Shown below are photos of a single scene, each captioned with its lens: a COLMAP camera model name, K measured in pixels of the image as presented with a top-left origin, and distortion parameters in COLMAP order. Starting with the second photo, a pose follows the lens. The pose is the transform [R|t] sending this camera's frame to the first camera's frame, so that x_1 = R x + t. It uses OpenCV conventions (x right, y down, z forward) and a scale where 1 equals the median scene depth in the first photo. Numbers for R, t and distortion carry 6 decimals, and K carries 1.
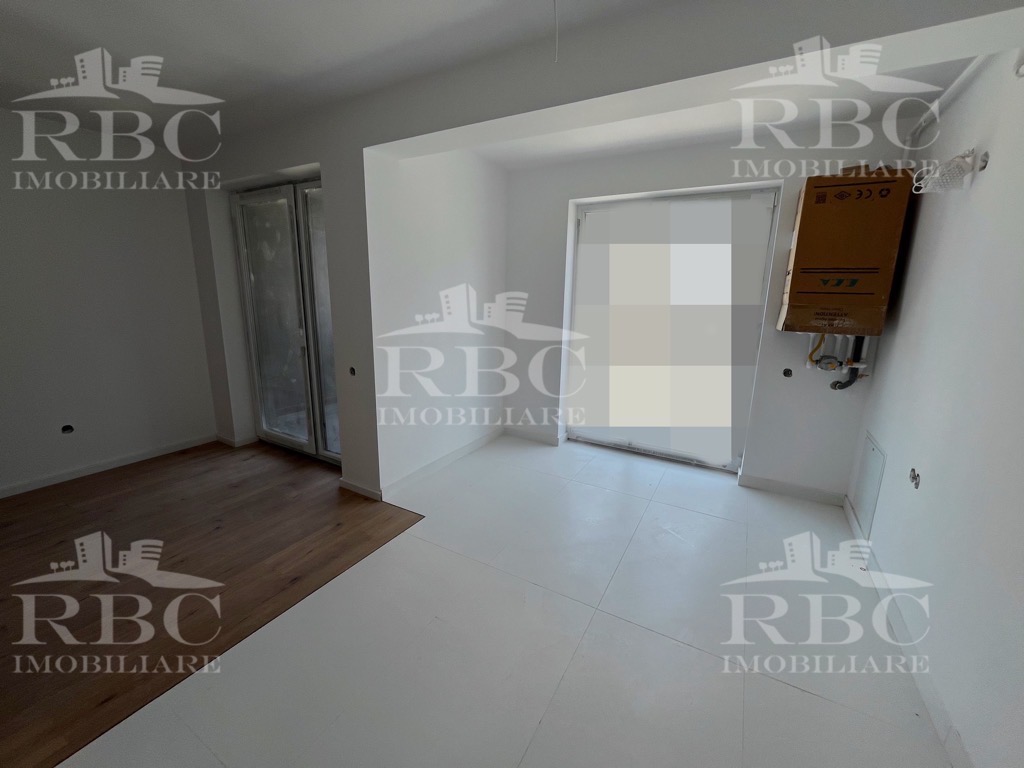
lens RADIAL K [[416.9, 0, 510.6], [0, 416.9, 380.8], [0, 0, 1]] dist [-0.000053, 0.000506]
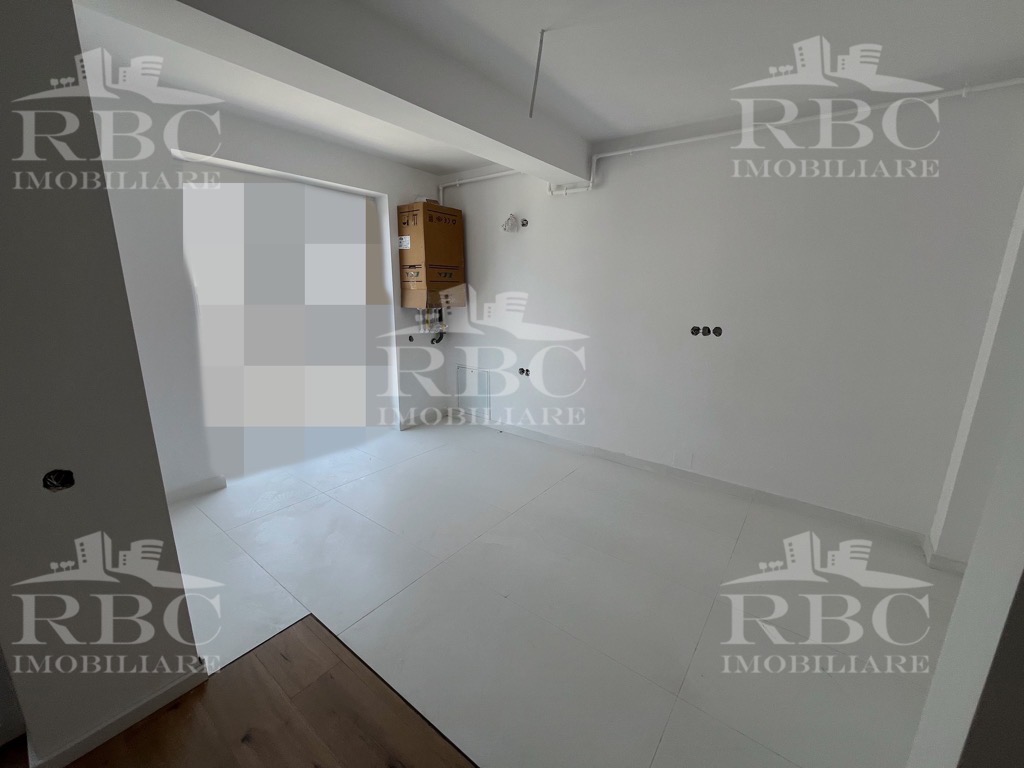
lens RADIAL K [[416.9, 0, 514.5], [0, 416.9, 386.4], [0, 0, 1]] dist [-0.000053, 0.000506]
pose [[0.999997, 0.002091, -0.000819, -1.674666], [-0.002084, 0.999961, 0.008566, 0.018525], [0.000837, -0.008564, 0.999963, 0.026928]]
